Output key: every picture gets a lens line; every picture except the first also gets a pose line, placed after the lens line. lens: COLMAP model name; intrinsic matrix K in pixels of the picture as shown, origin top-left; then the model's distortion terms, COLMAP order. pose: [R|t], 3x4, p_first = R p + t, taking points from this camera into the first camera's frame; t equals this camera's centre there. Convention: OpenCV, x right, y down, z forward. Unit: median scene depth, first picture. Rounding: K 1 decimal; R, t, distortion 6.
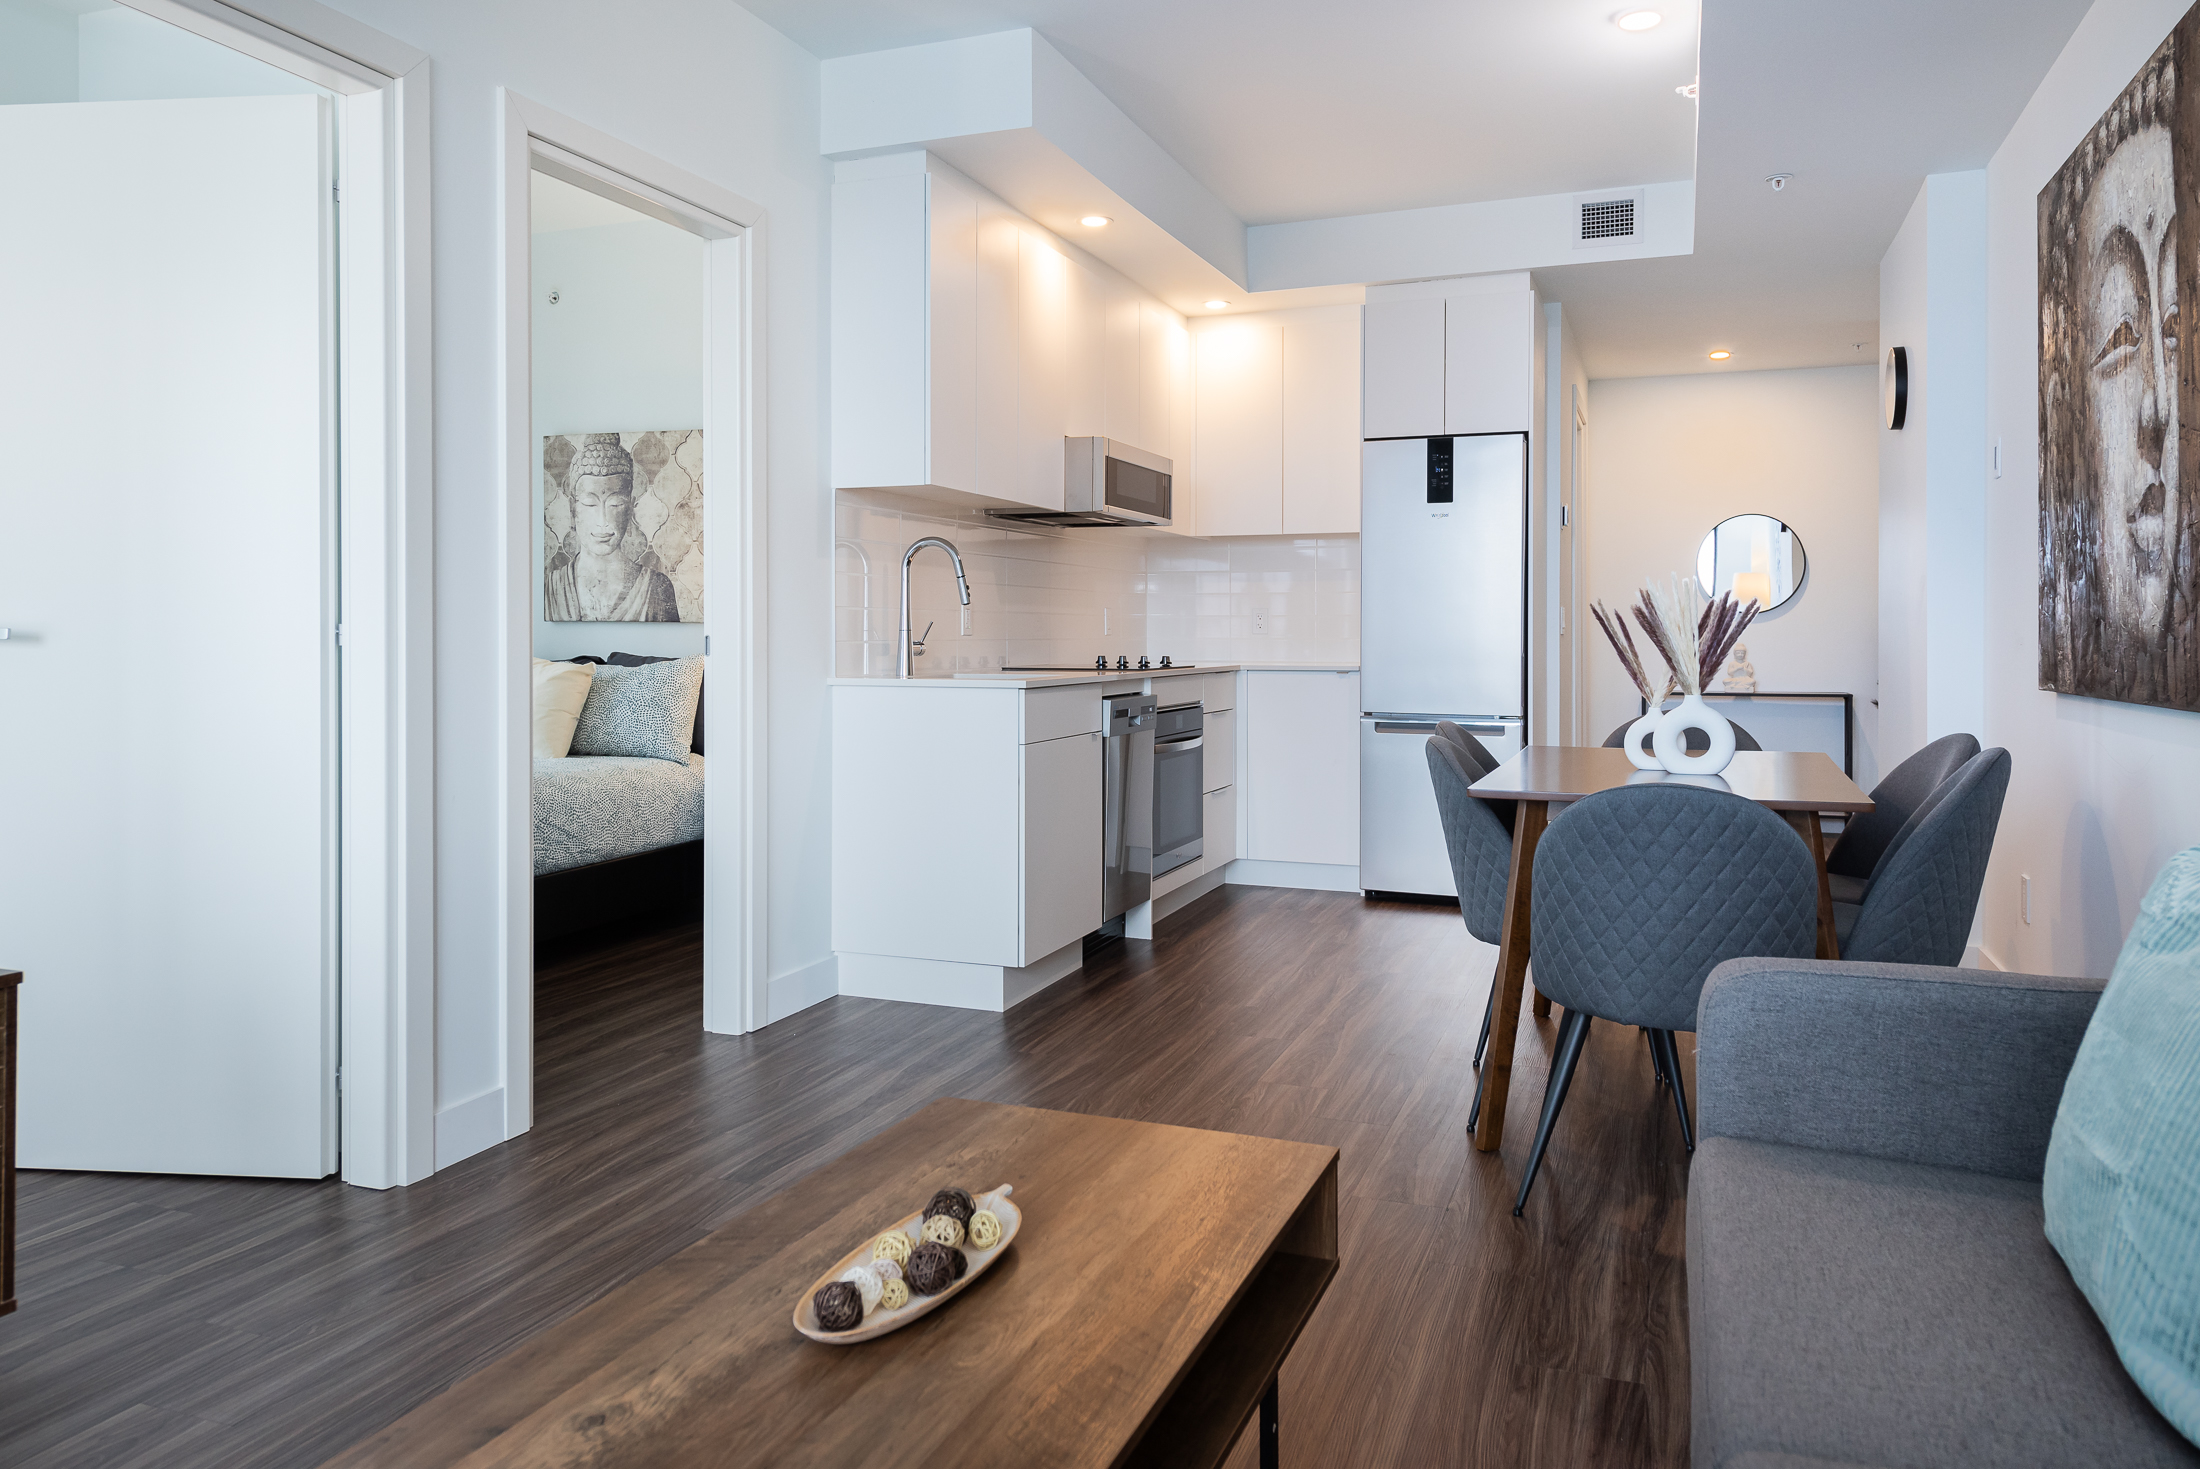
lens RADIAL K [[1545.3, 0, 1062.1], [0, 1545.3, 634.8], [0, 0, 1]] dist [0.023505, -0.025011]
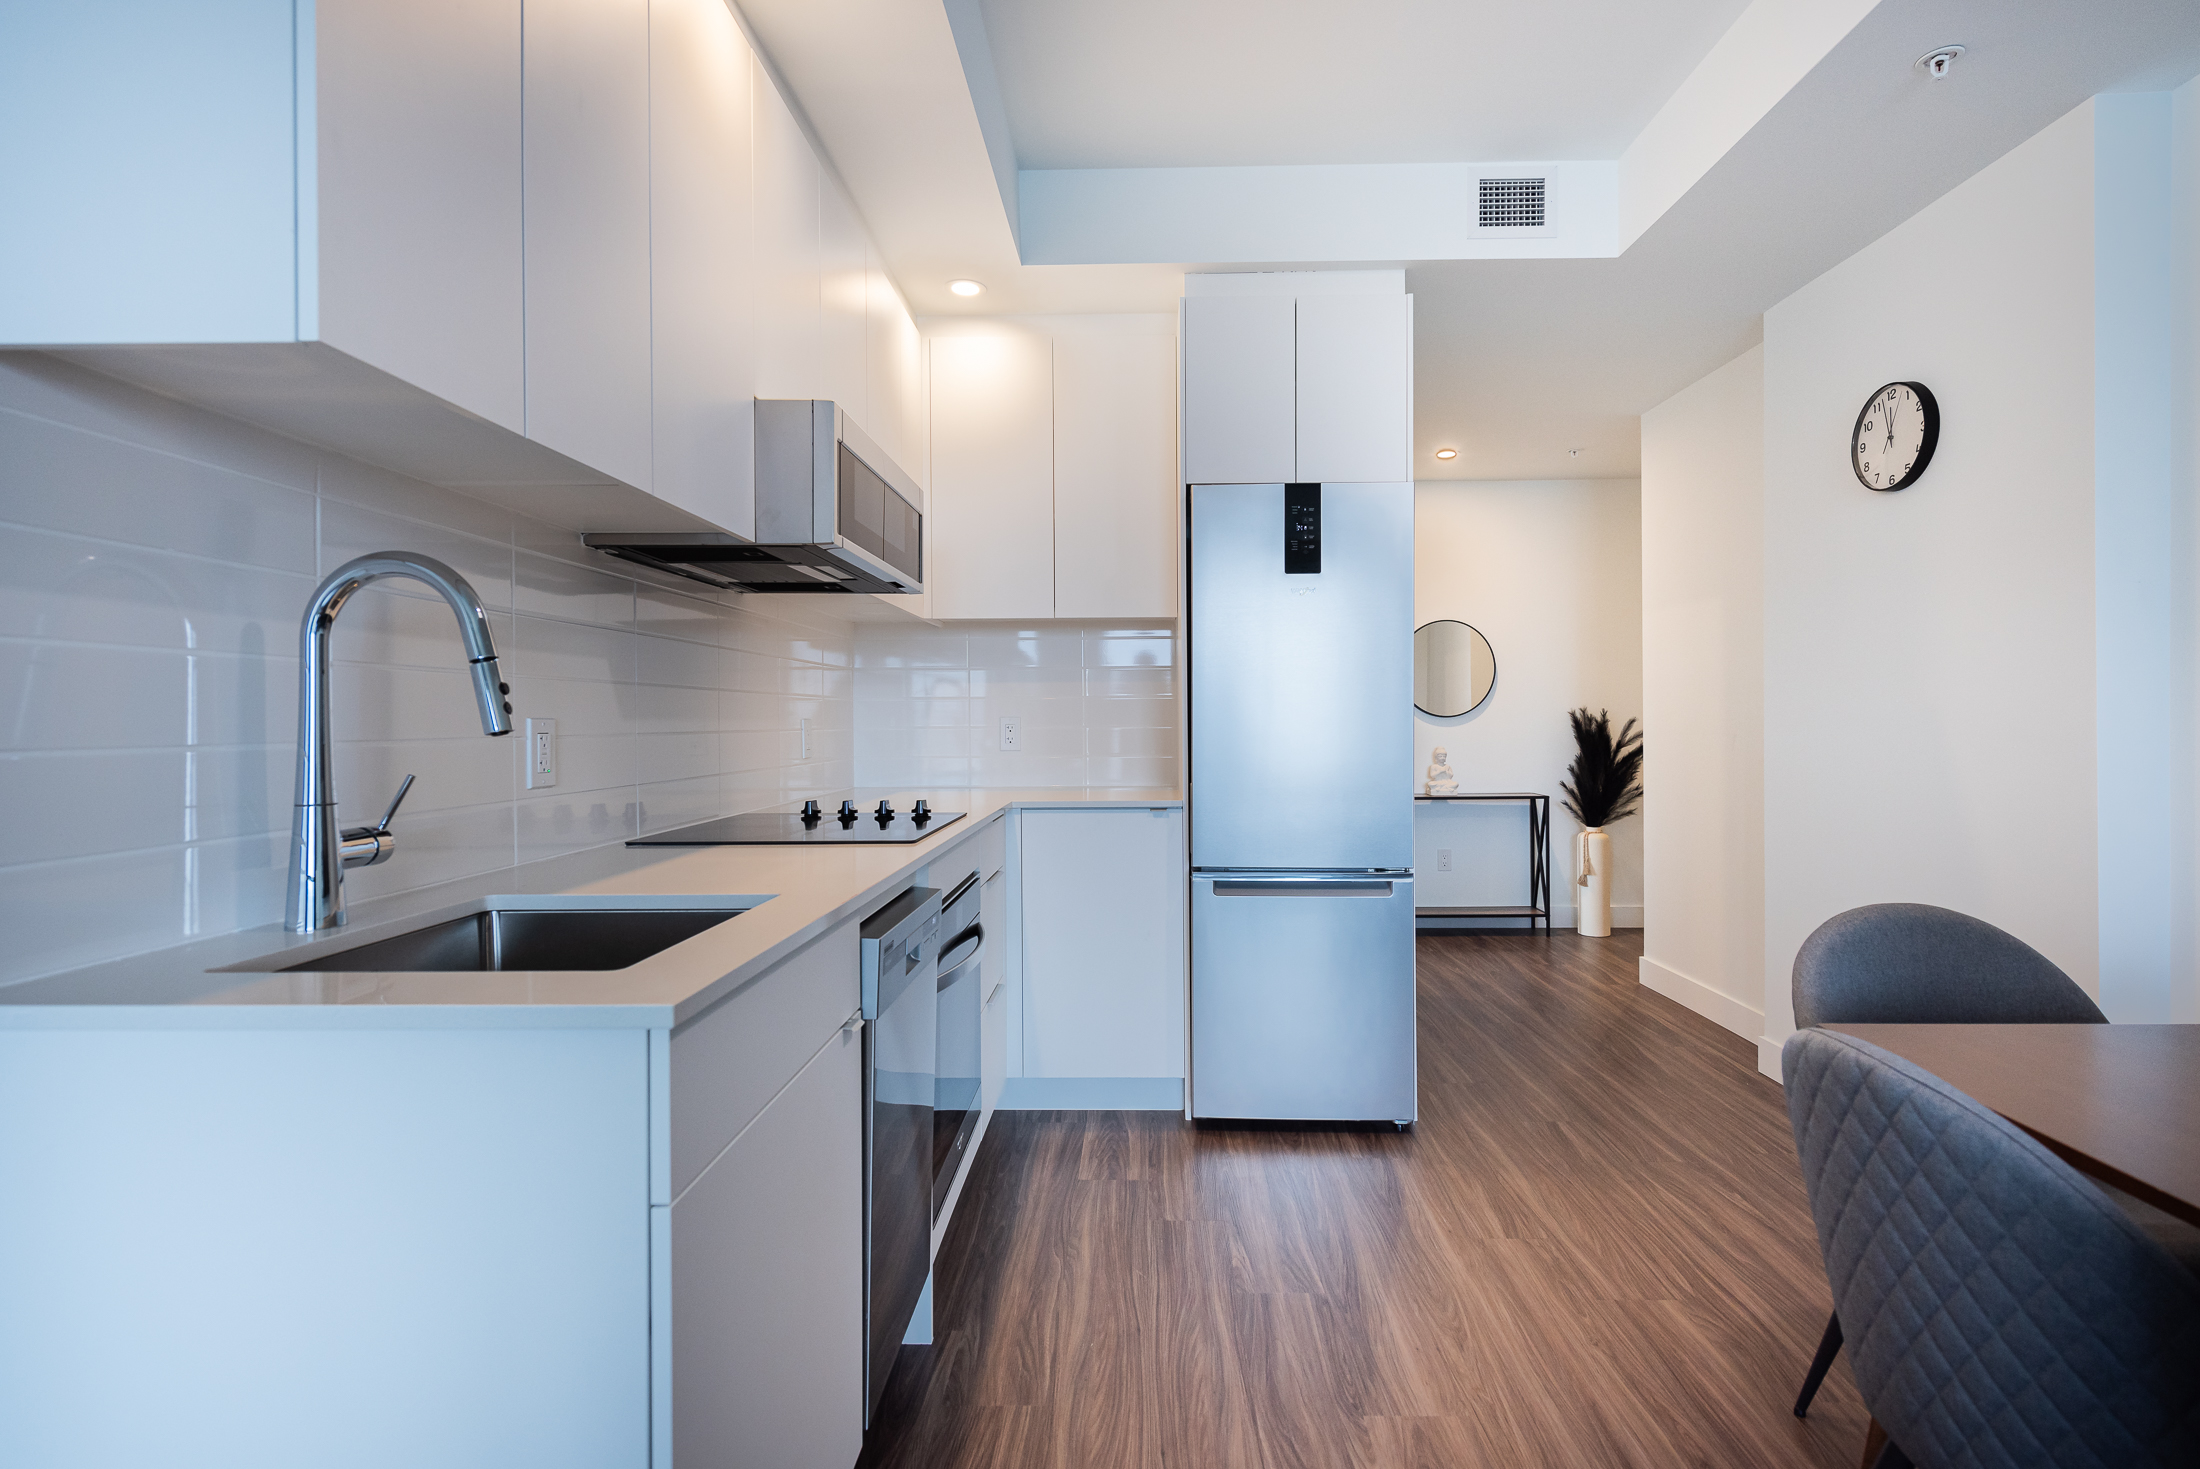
lens RADIAL K [[1042.4, 0, 1123.6], [0, 1042.4, 728.4], [0, 0, 1]] dist [0.008745, 0.000273]
pose [[0.929249, -0.009419, 0.369334, -0.015484], [0.007238, 0.999947, 0.007290, -0.022196], [-0.369383, -0.004101, 0.929268, 0.727674]]
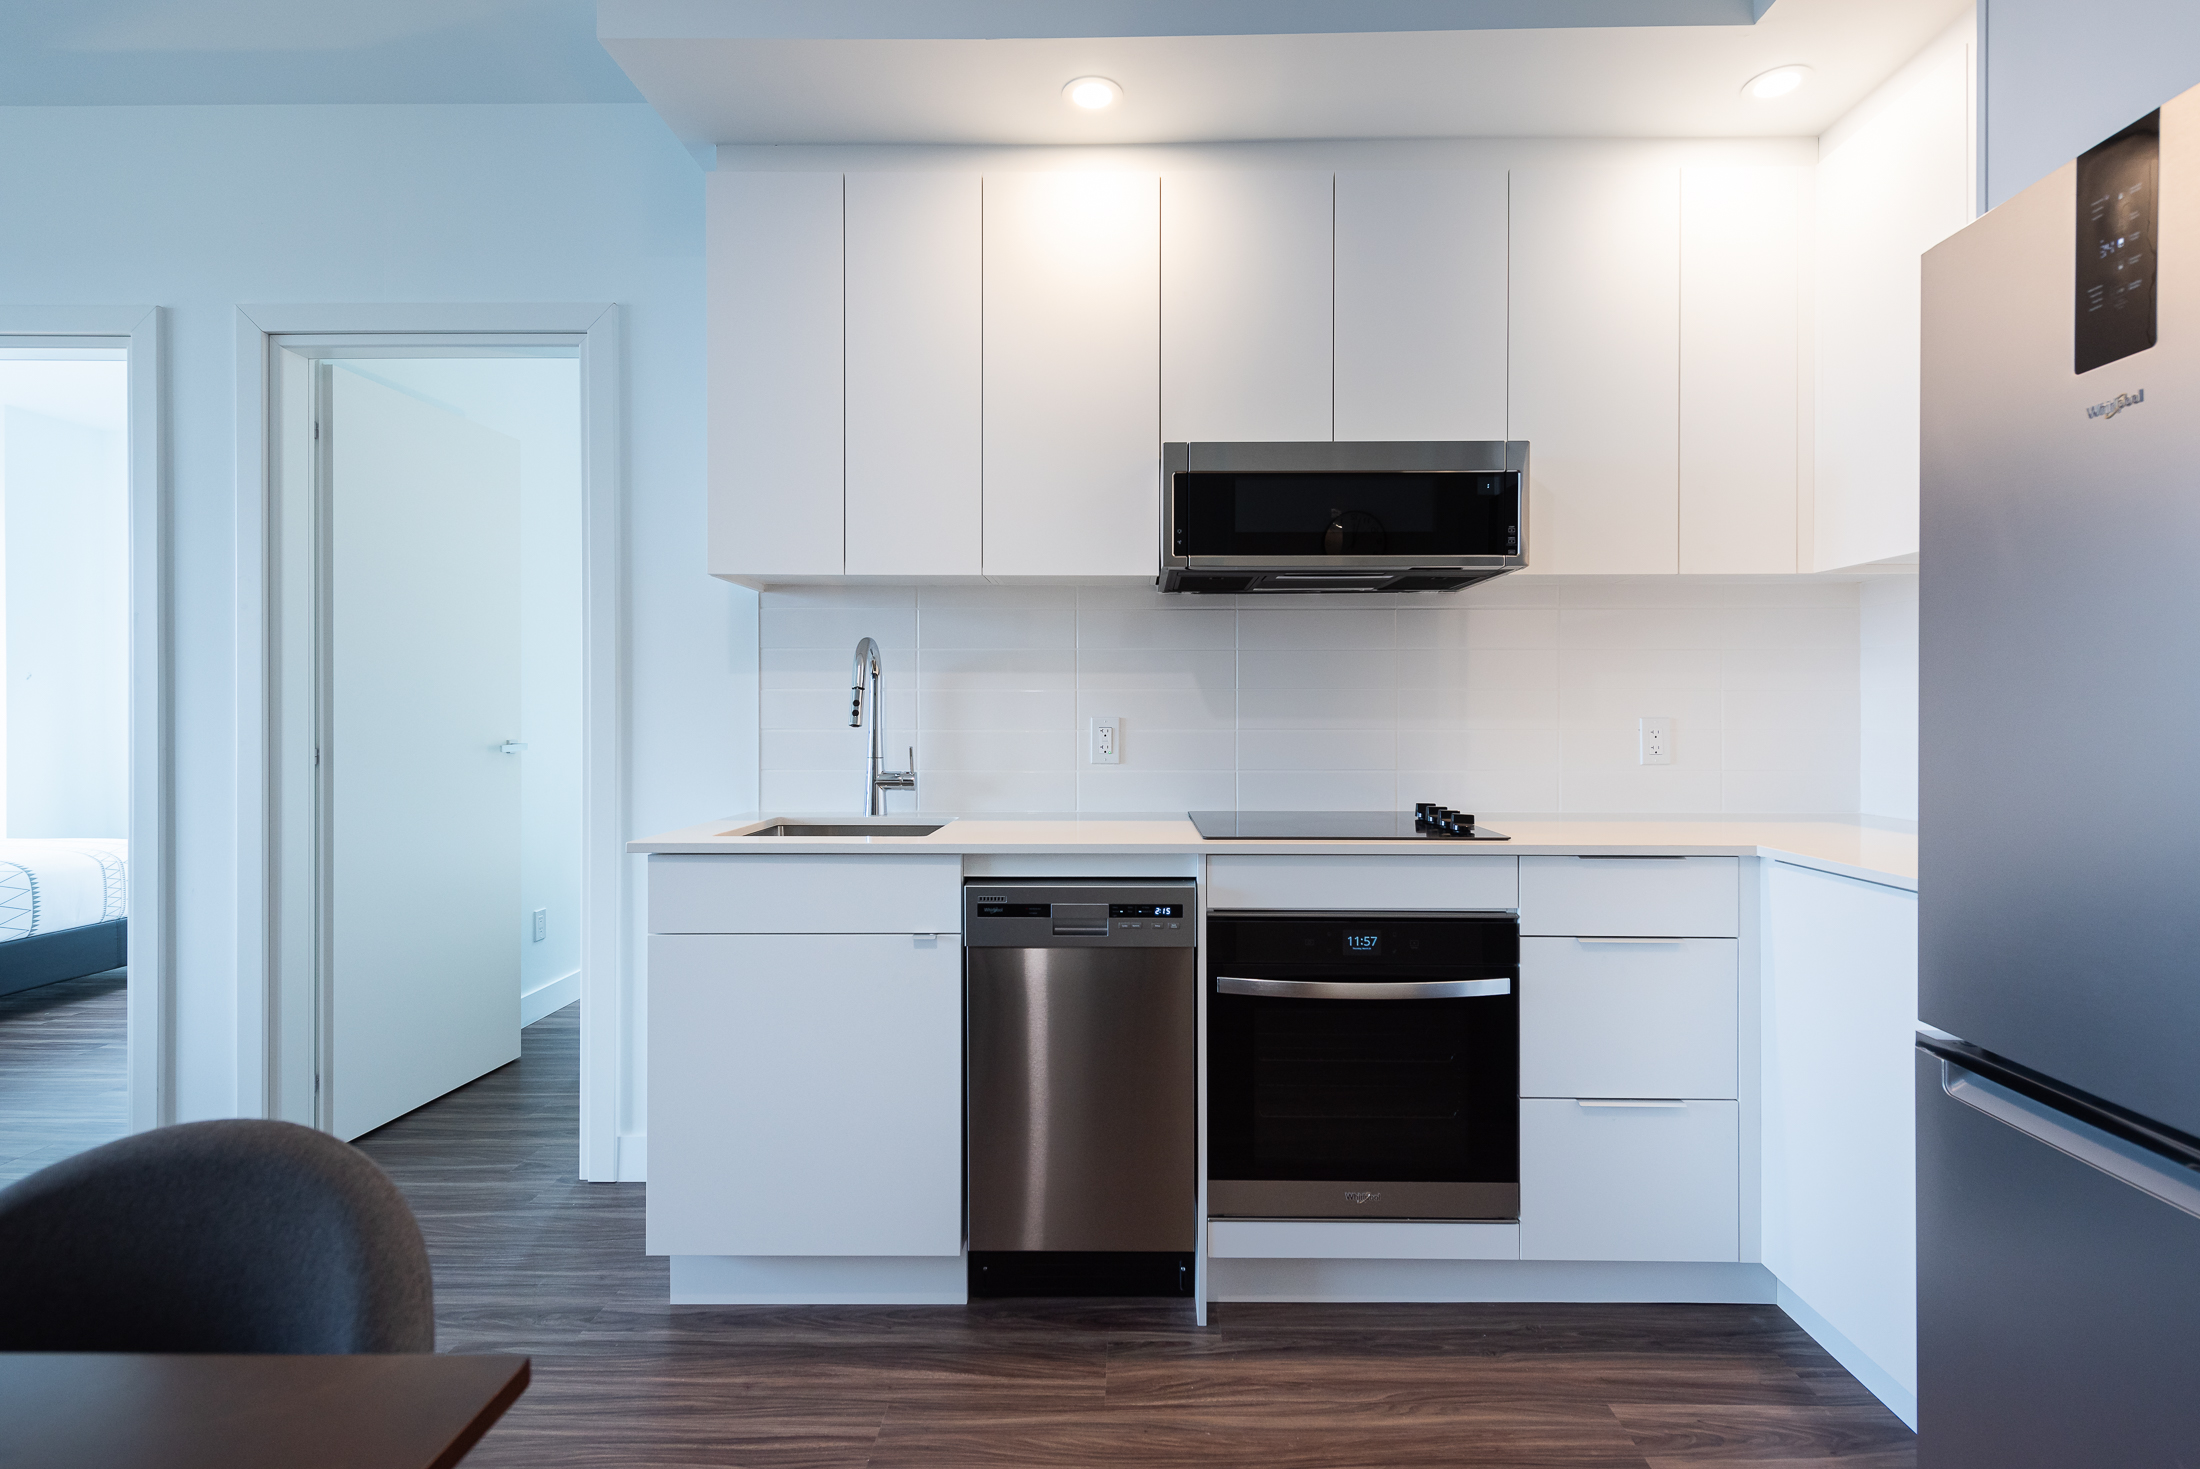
lens RADIAL K [[1042.4, 0, 1116.6], [0, 1042.4, 721.7], [0, 0, 1]] dist [0.008745, 0.000273]
pose [[0.376357, 0.002103, -0.926472, 0.446210], [0.001637, 0.999994, 0.002934, -0.024679], [0.926473, -0.002620, 0.376352, 0.947938]]
